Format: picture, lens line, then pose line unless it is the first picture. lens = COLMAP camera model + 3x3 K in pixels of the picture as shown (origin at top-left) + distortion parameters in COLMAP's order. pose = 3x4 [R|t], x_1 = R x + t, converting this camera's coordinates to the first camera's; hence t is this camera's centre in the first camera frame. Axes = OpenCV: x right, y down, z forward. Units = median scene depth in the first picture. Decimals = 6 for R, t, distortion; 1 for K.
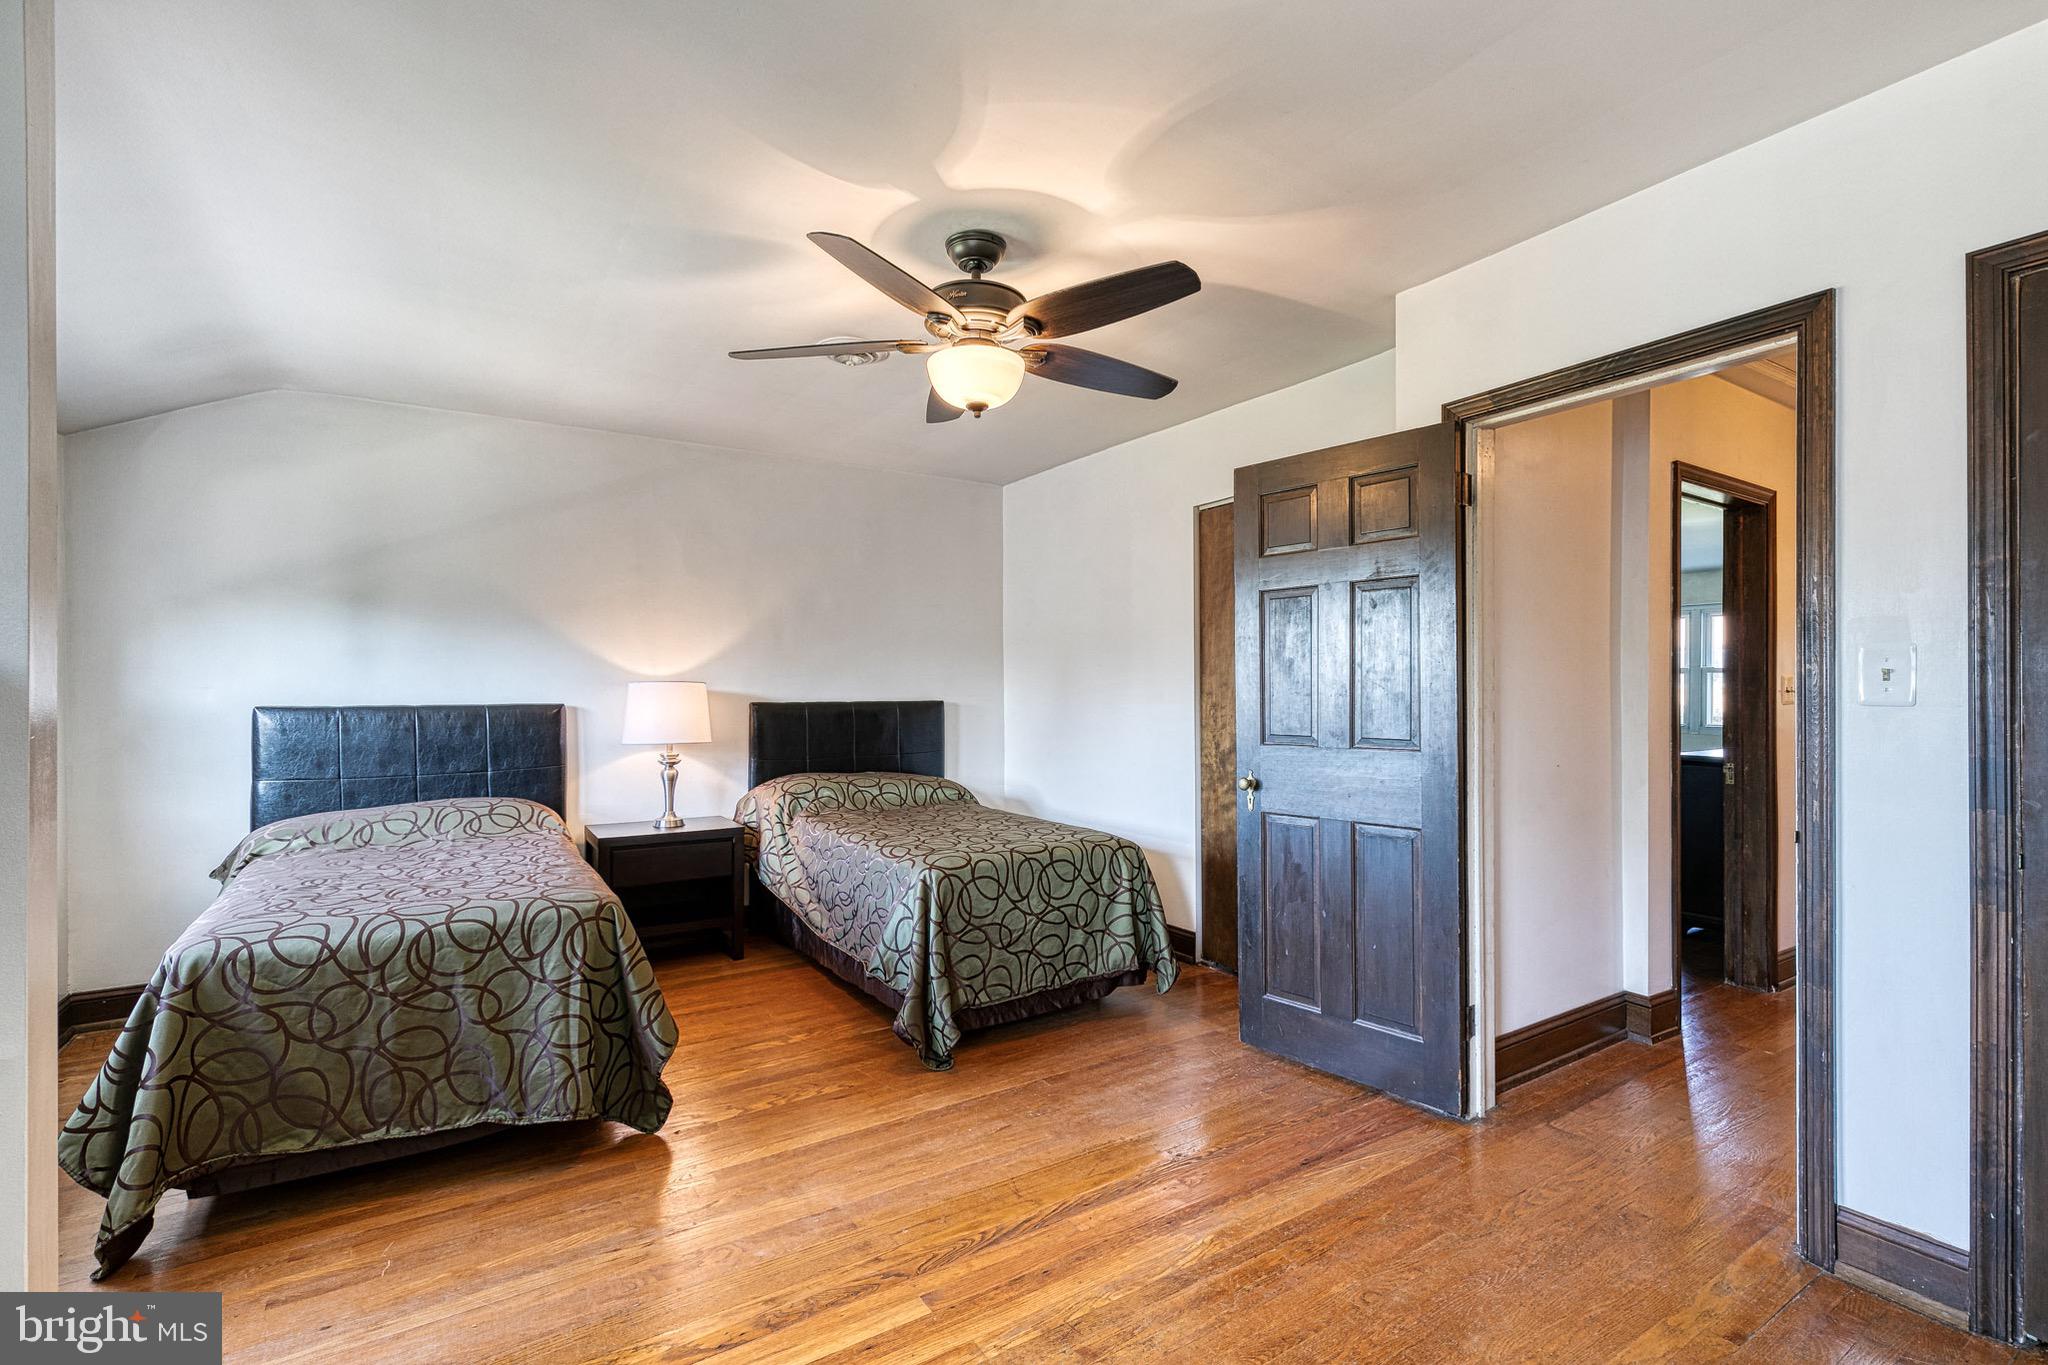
lens RADIAL K [[928.4, 0, 1043.7], [0, 928.4, 682.9], [0, 0, 1]] dist [0.008377, -0.003098]
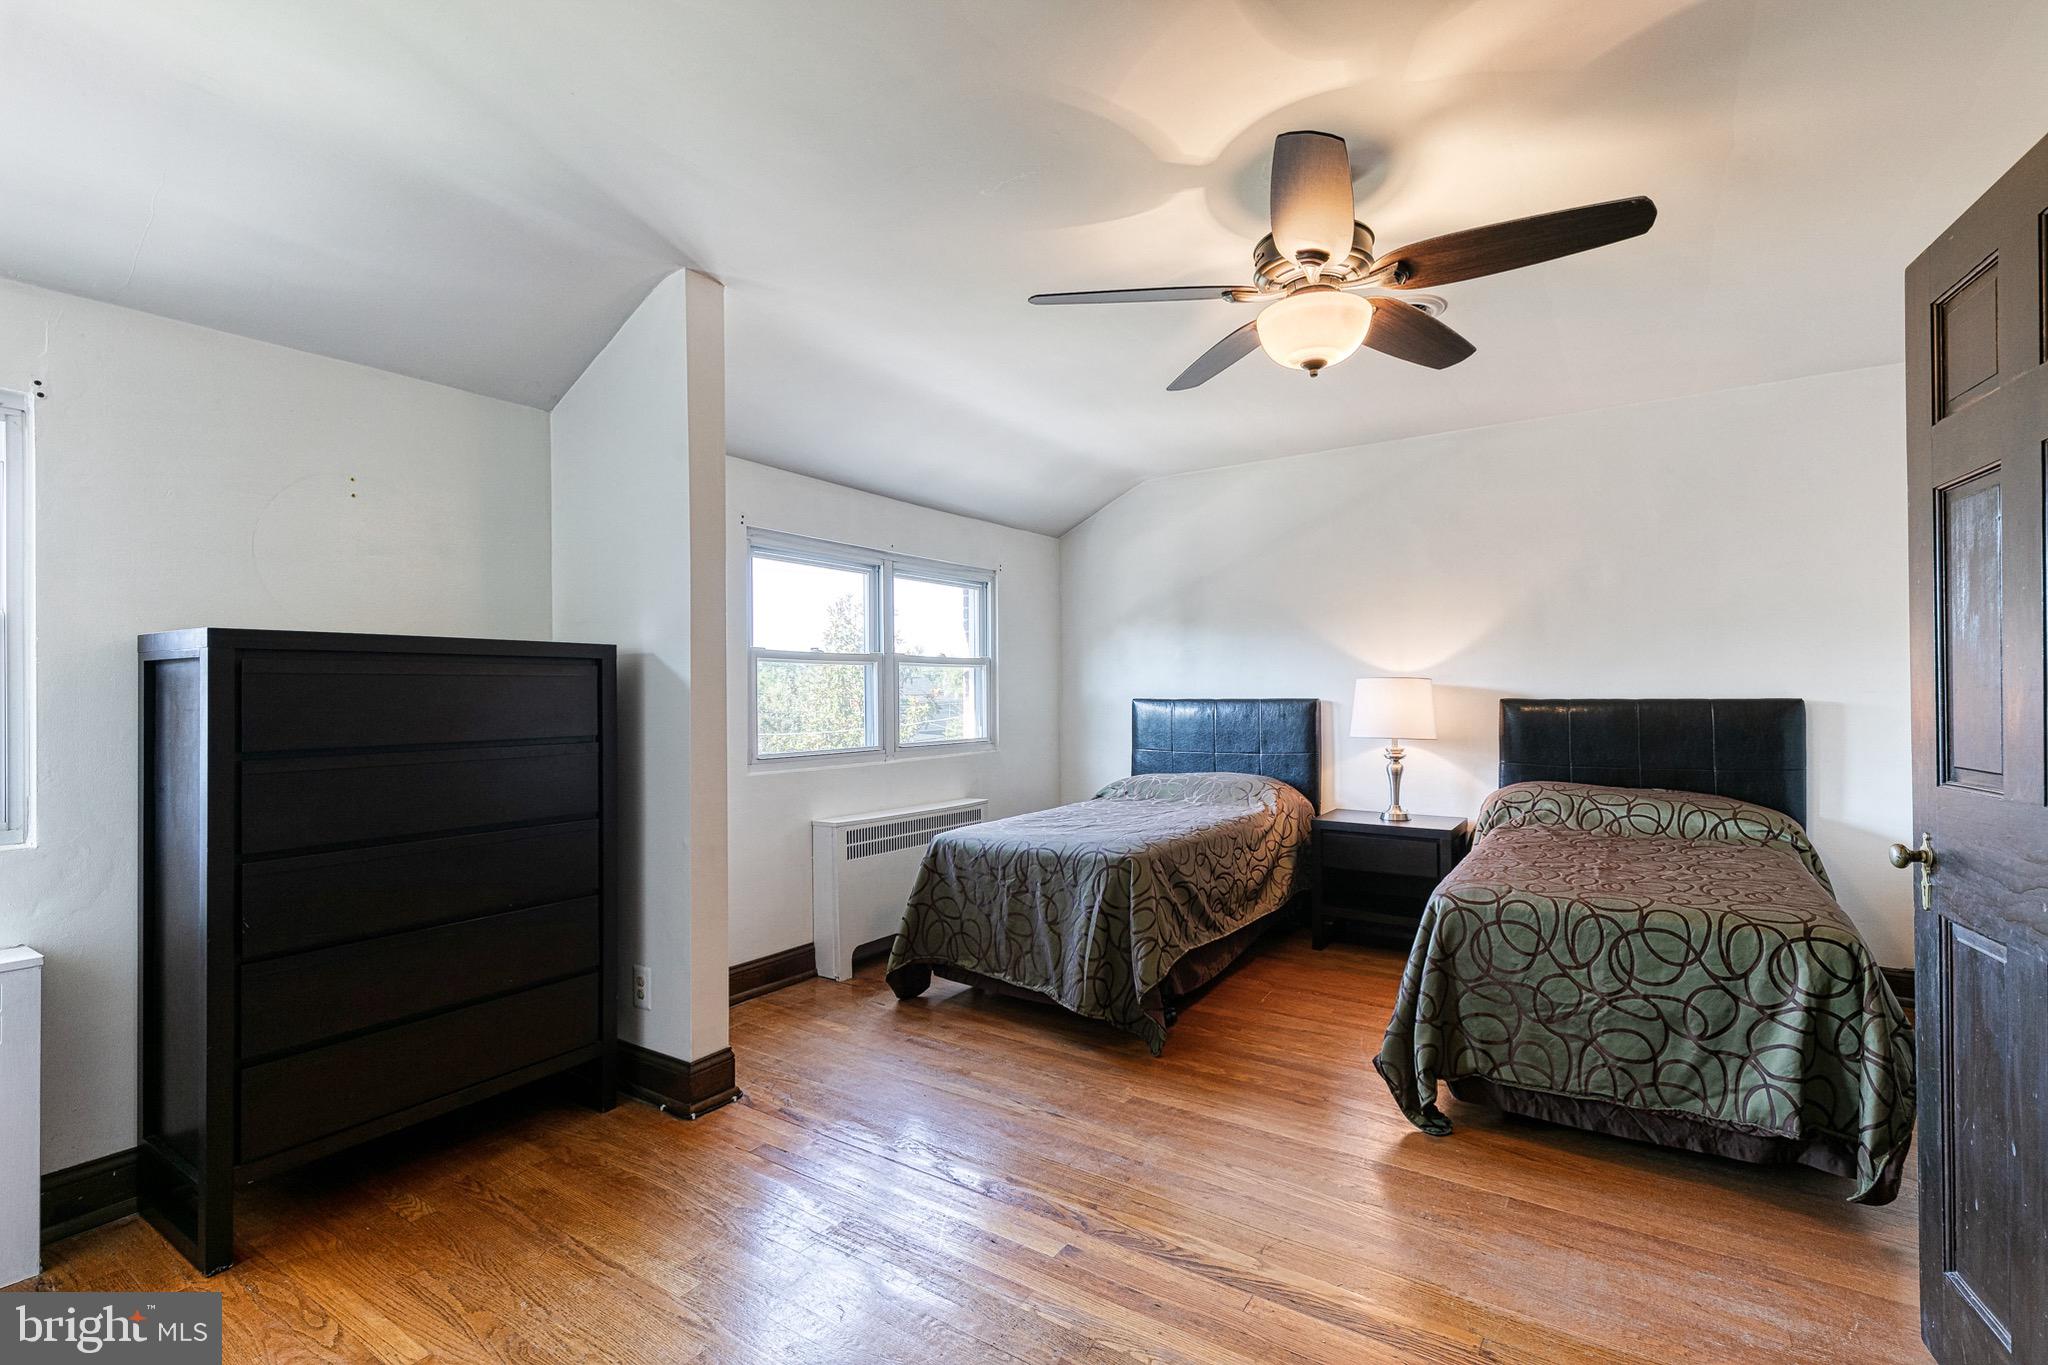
lens RADIAL K [[928.4, 0, 1045.3], [0, 928.4, 686.0], [0, 0, 1]] dist [0.008377, -0.003098]
pose [[0.394368, -0.003292, -0.918947, 0.483775], [0.010787, 0.999941, 0.001047, 0.003719], [0.918889, -0.010326, 0.394380, 0.313875]]
